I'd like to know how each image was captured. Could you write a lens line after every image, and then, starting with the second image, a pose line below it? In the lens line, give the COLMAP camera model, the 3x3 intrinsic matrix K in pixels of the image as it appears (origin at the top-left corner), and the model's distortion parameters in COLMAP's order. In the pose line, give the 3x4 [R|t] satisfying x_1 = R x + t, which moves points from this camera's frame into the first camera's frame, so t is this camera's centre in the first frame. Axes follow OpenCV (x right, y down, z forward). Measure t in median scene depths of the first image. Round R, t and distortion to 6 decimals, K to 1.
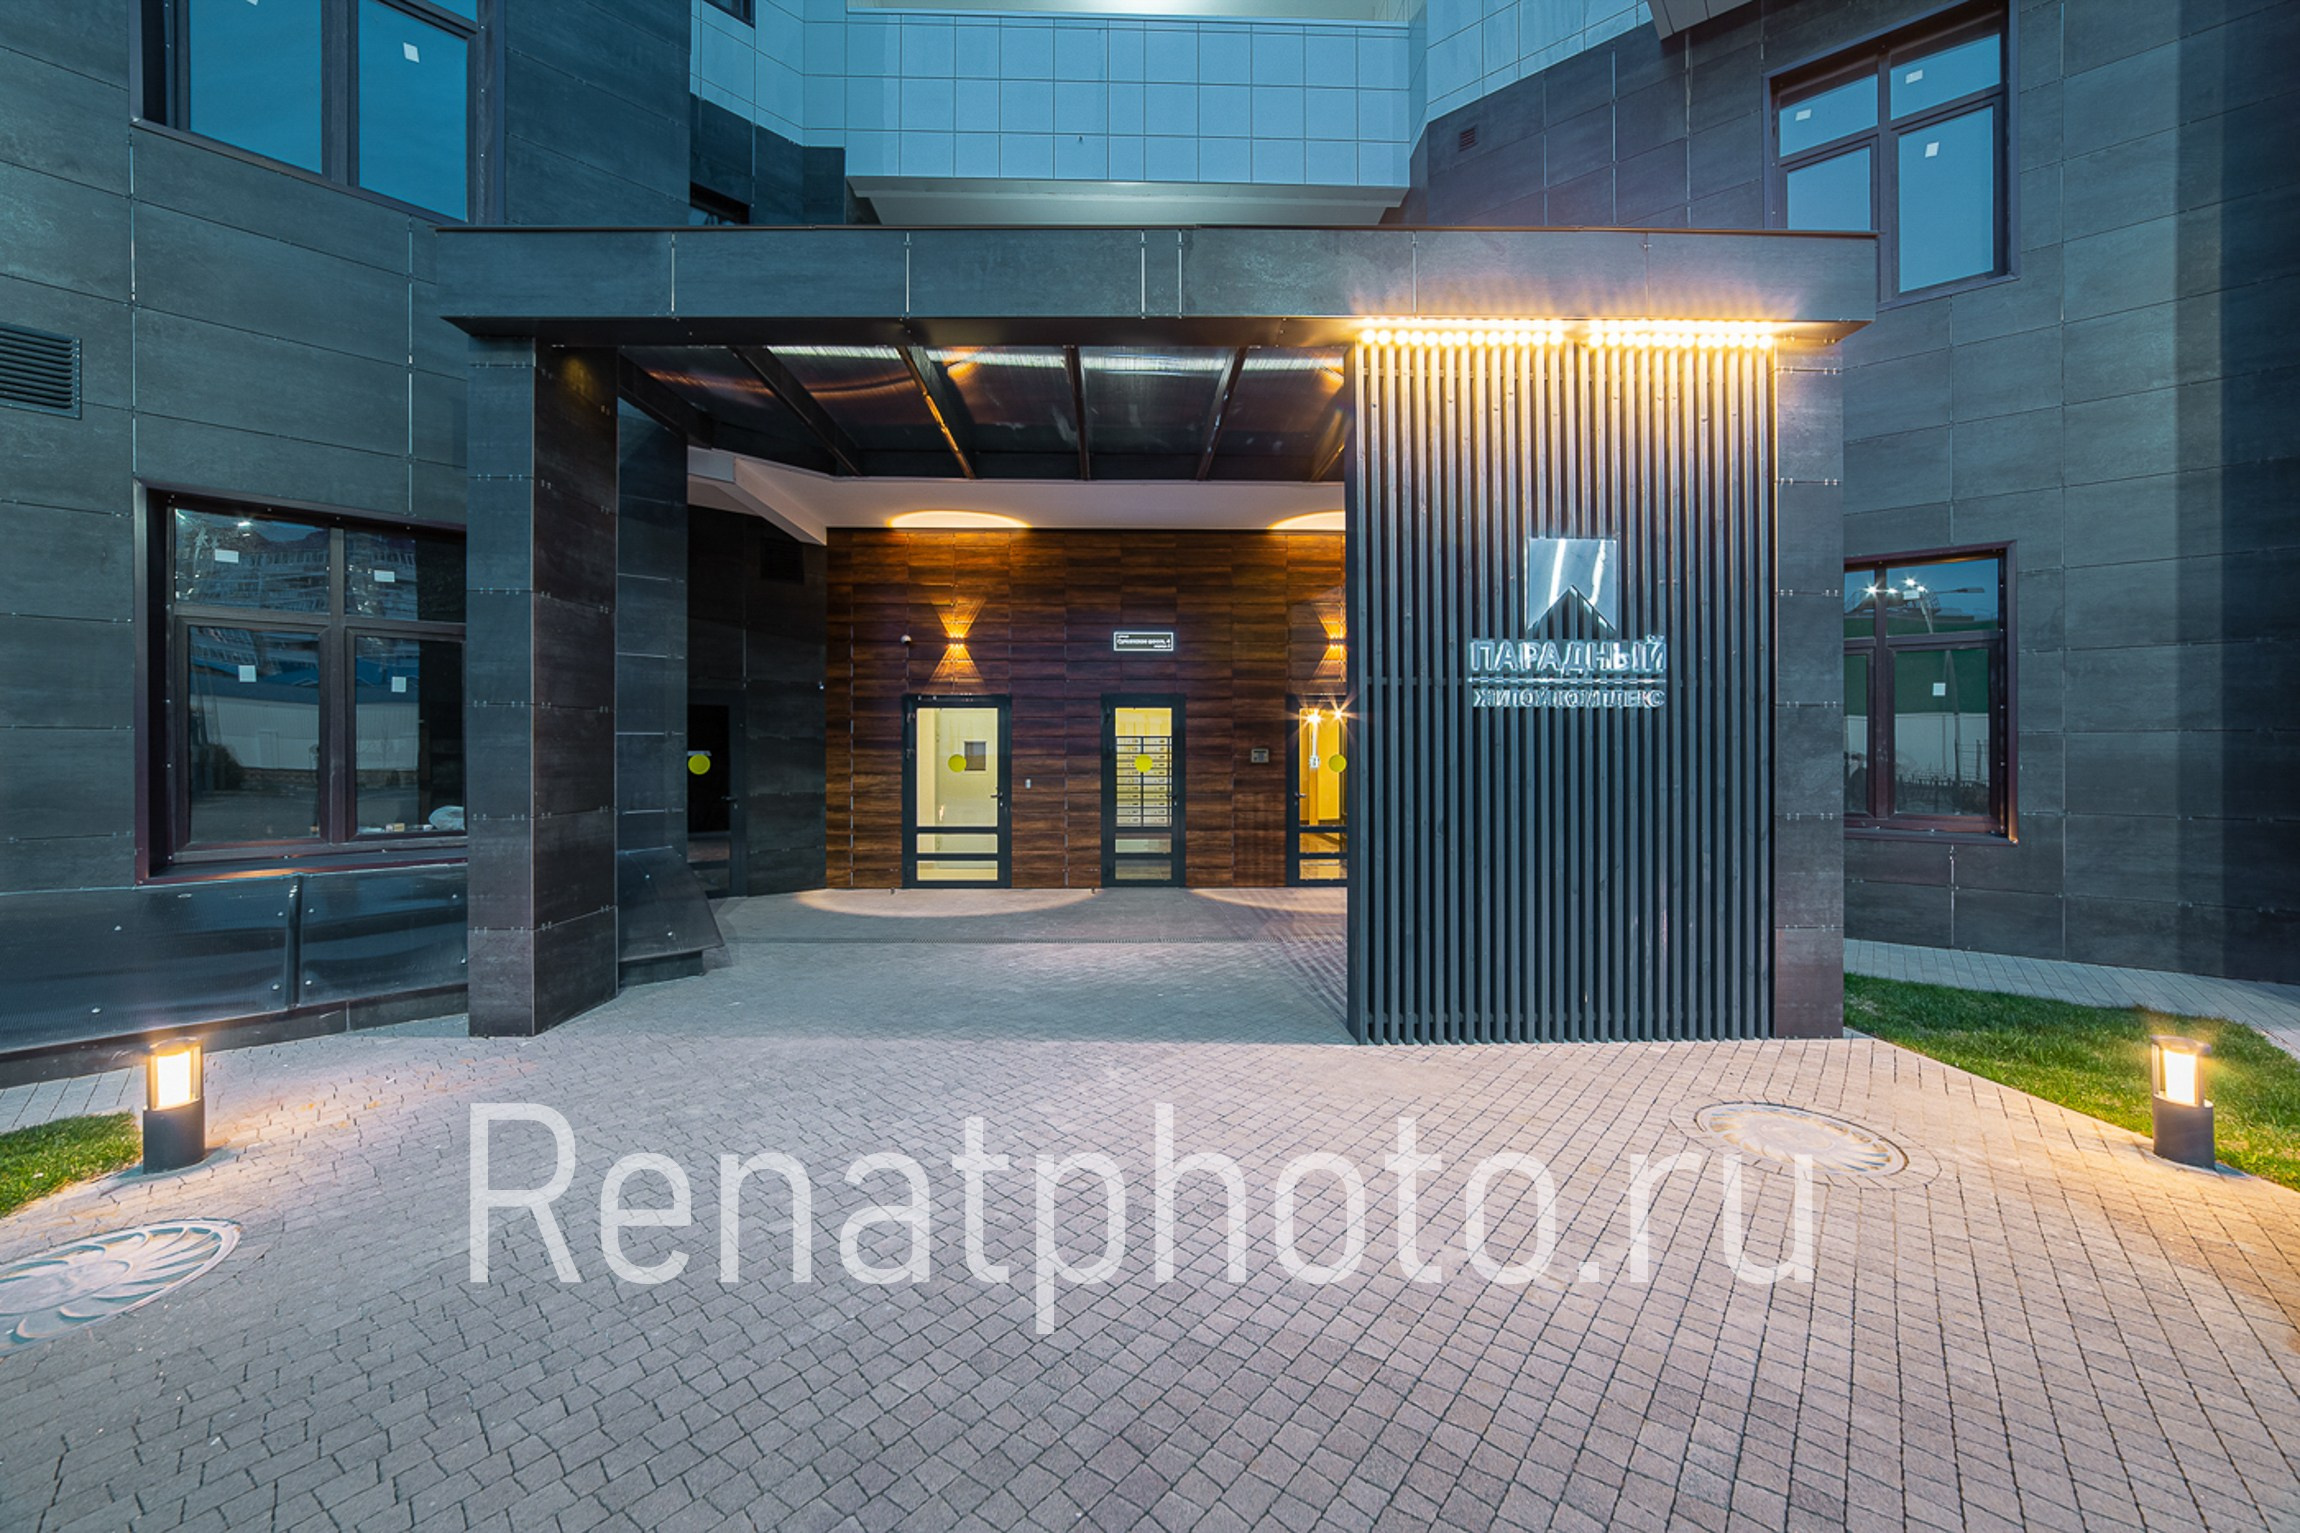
lens RADIAL K [[887.7, 0, 1151.4], [0, 887.7, 749.9], [0, 0, 1]] dist [-0.022558, 0.009481]
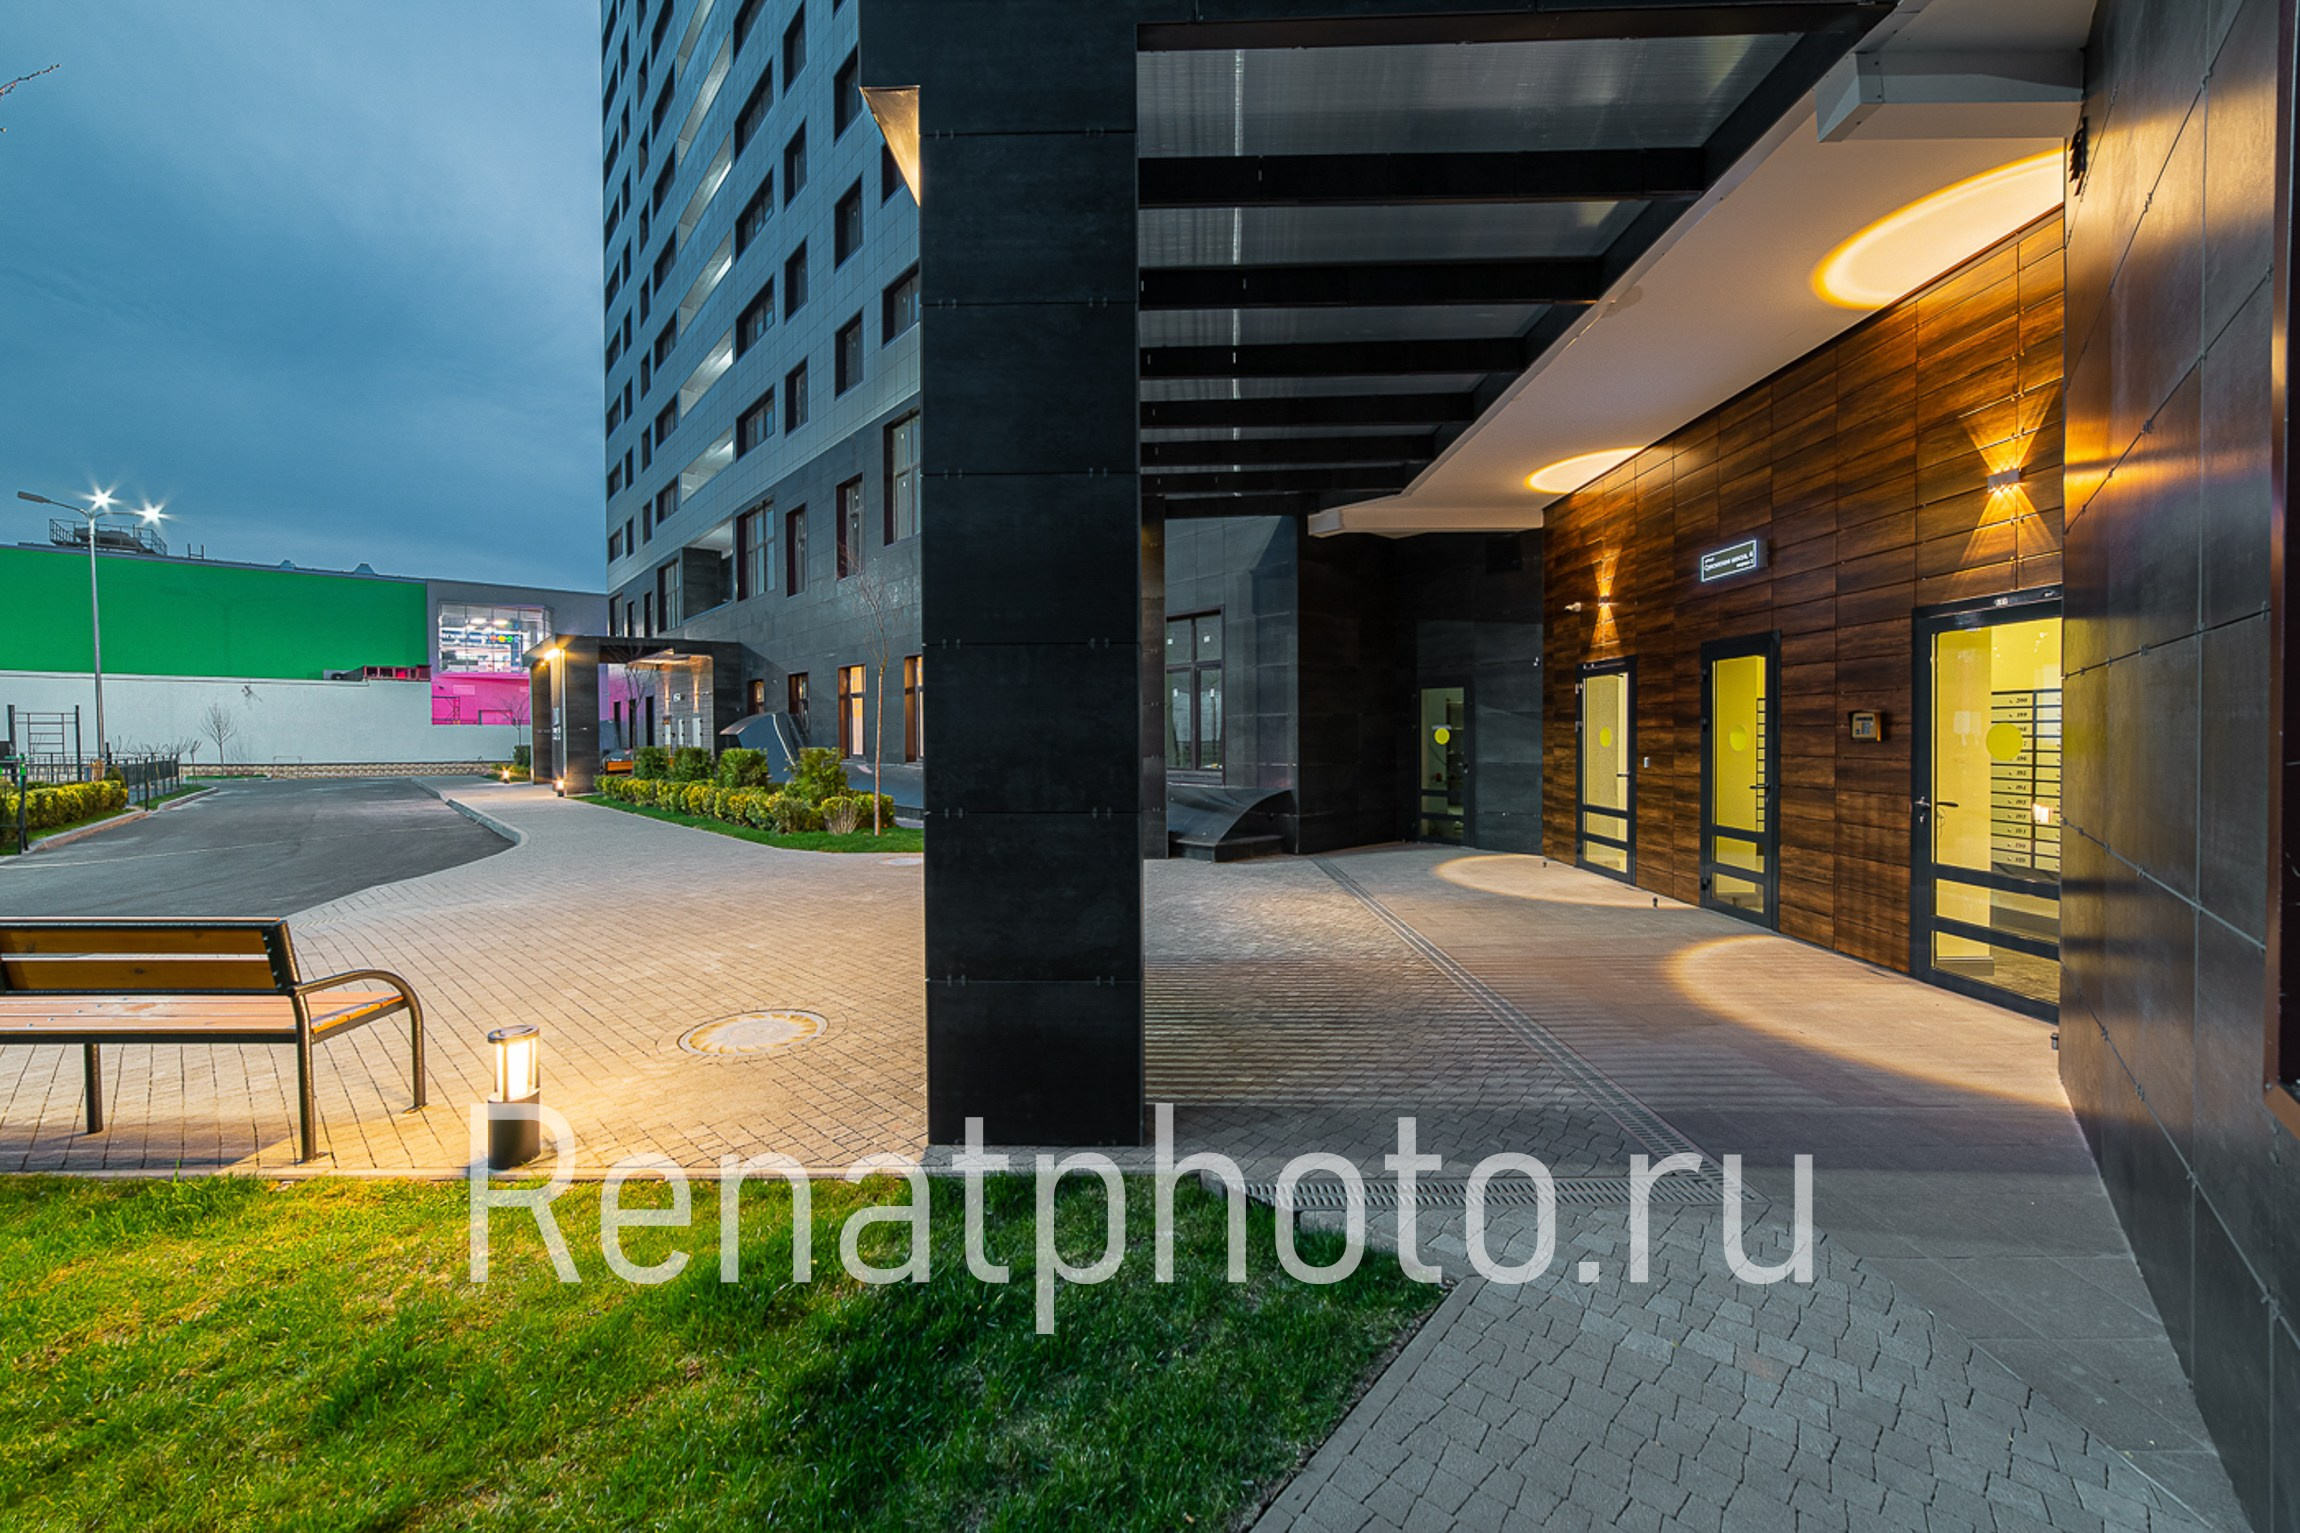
lens RADIAL K [[887.7, 0, 1151.4], [0, 887.7, 749.9], [0, 0, 1]] dist [-0.022558, 0.009481]
pose [[-0.036404, 0.020257, -0.999132, 0.736084], [0.006970, 0.999775, 0.020016, 0.007719], [0.999313, -0.006235, -0.036537, 0.610114]]
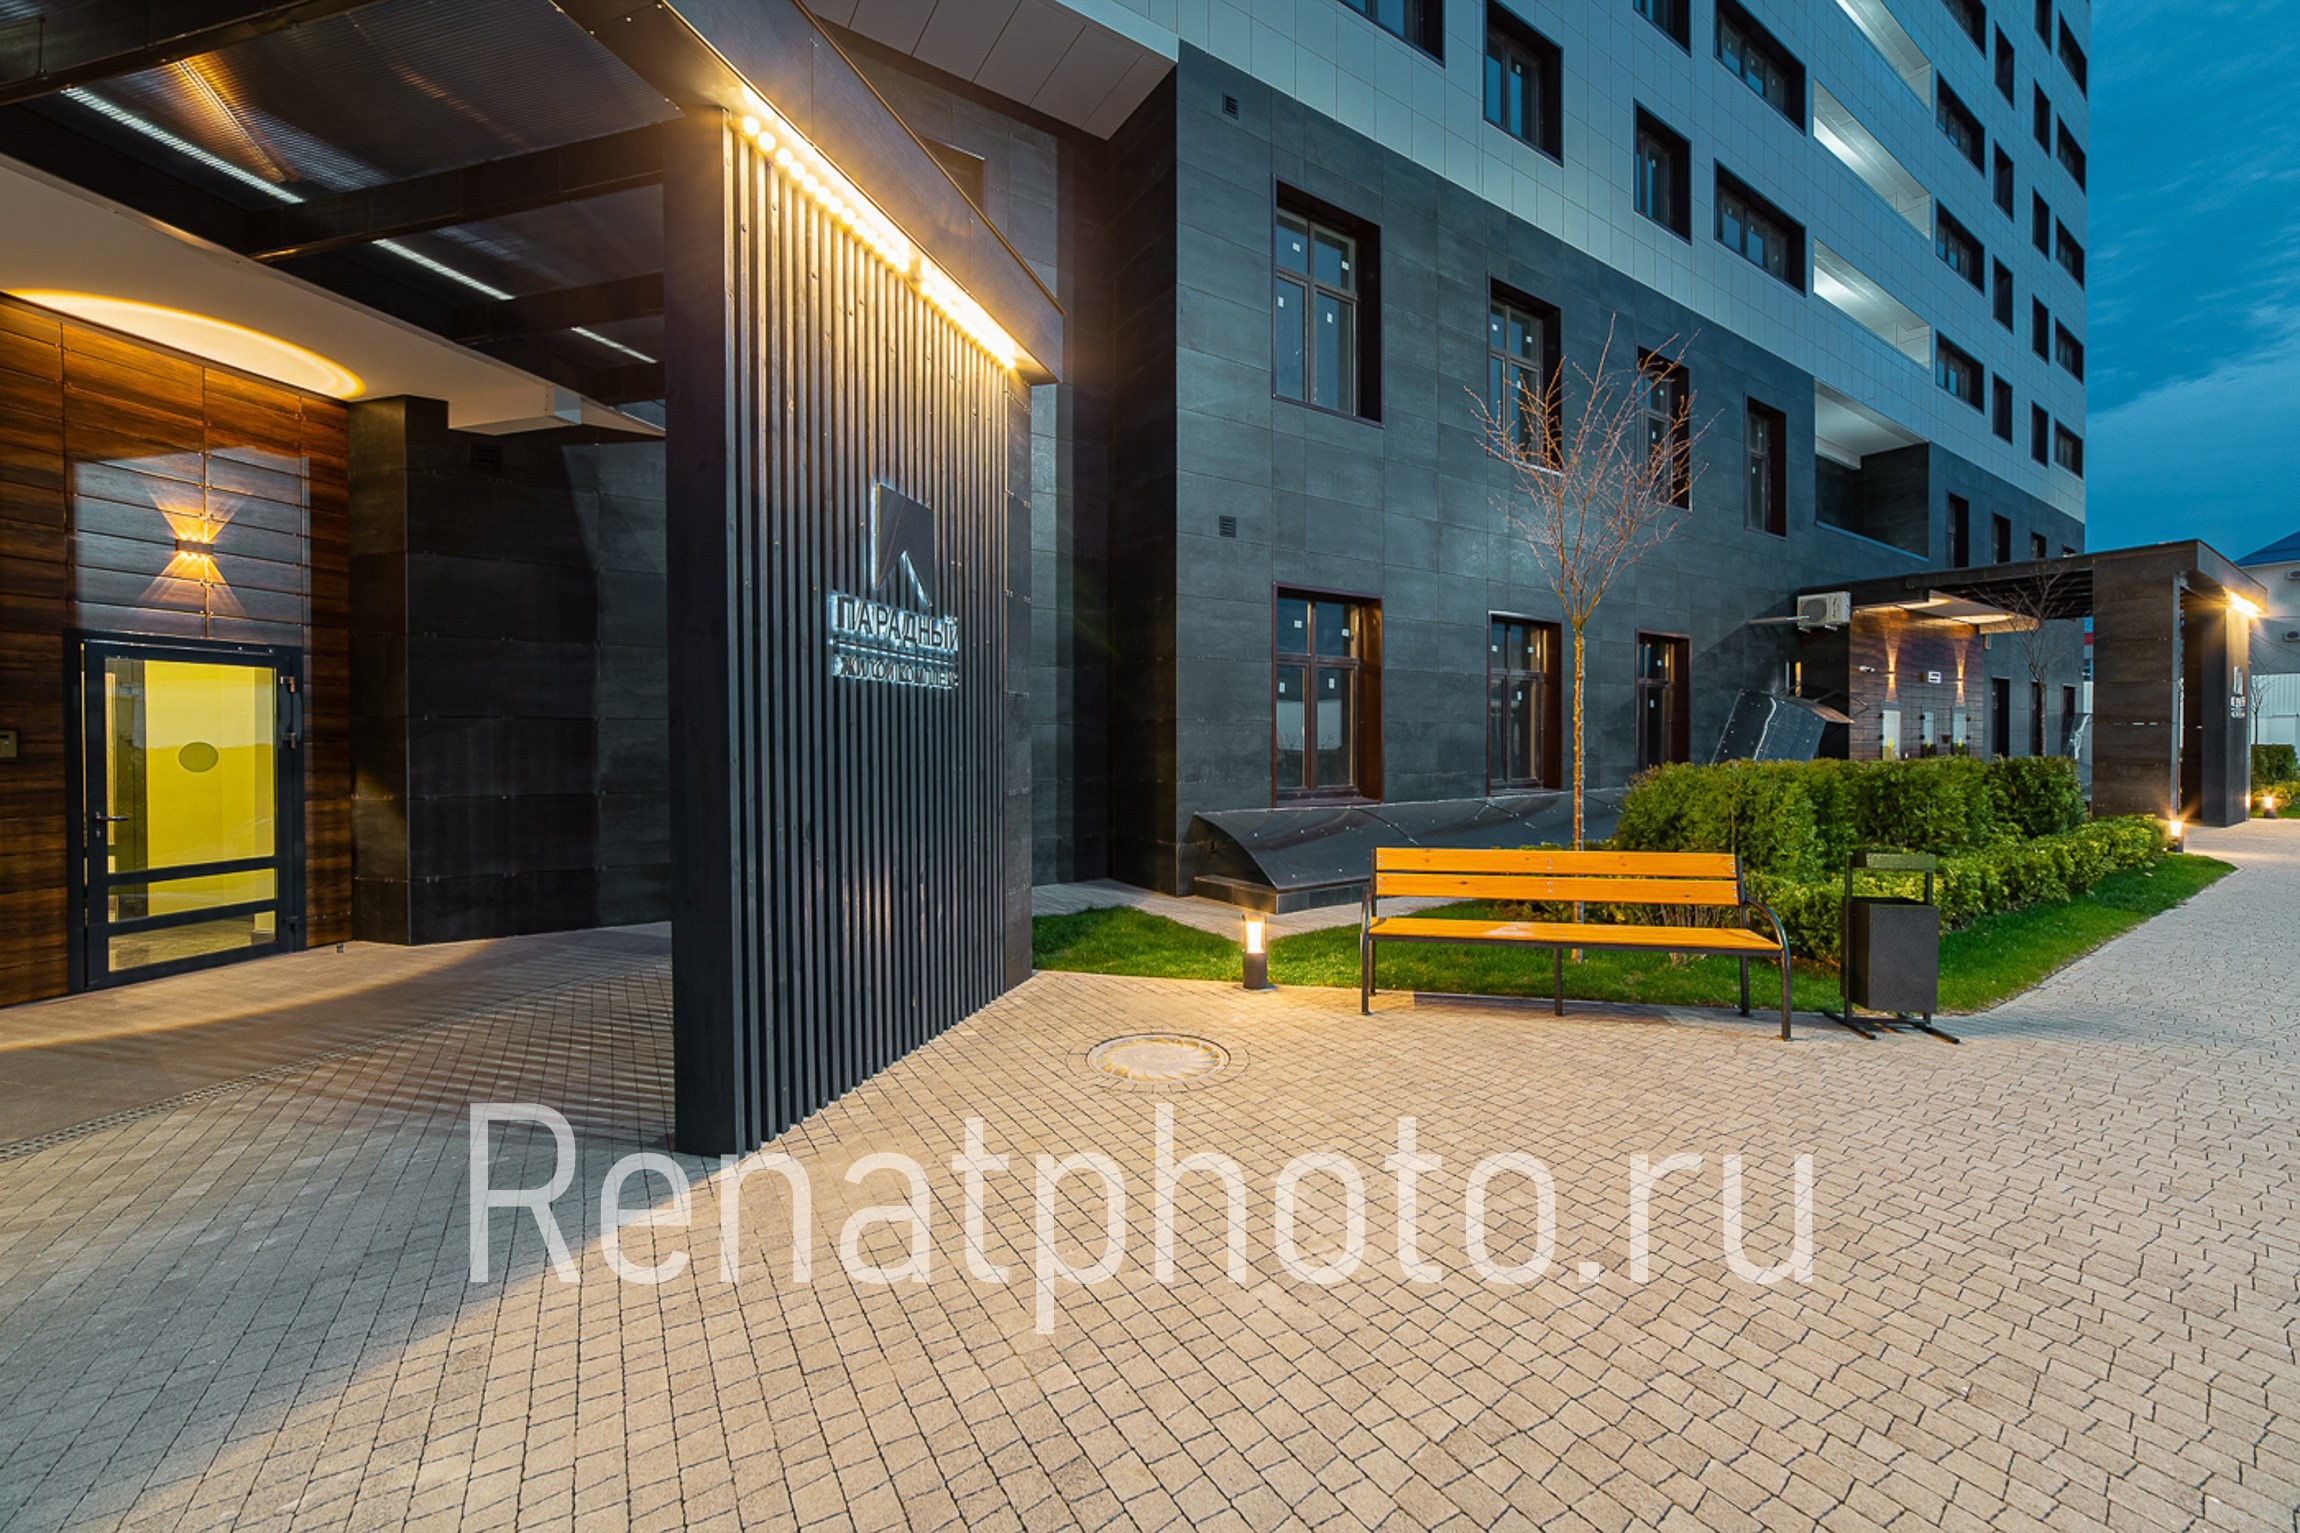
lens RADIAL K [[887.7, 0, 1151.4], [0, 887.7, 749.9], [0, 0, 1]] dist [-0.022558, 0.009481]
pose [[0.307227, -0.009896, 0.951585, -0.155056], [0.000047, 0.999946, 0.010384, 0.004563], [-0.951636, -0.003146, 0.307211, 0.245715]]
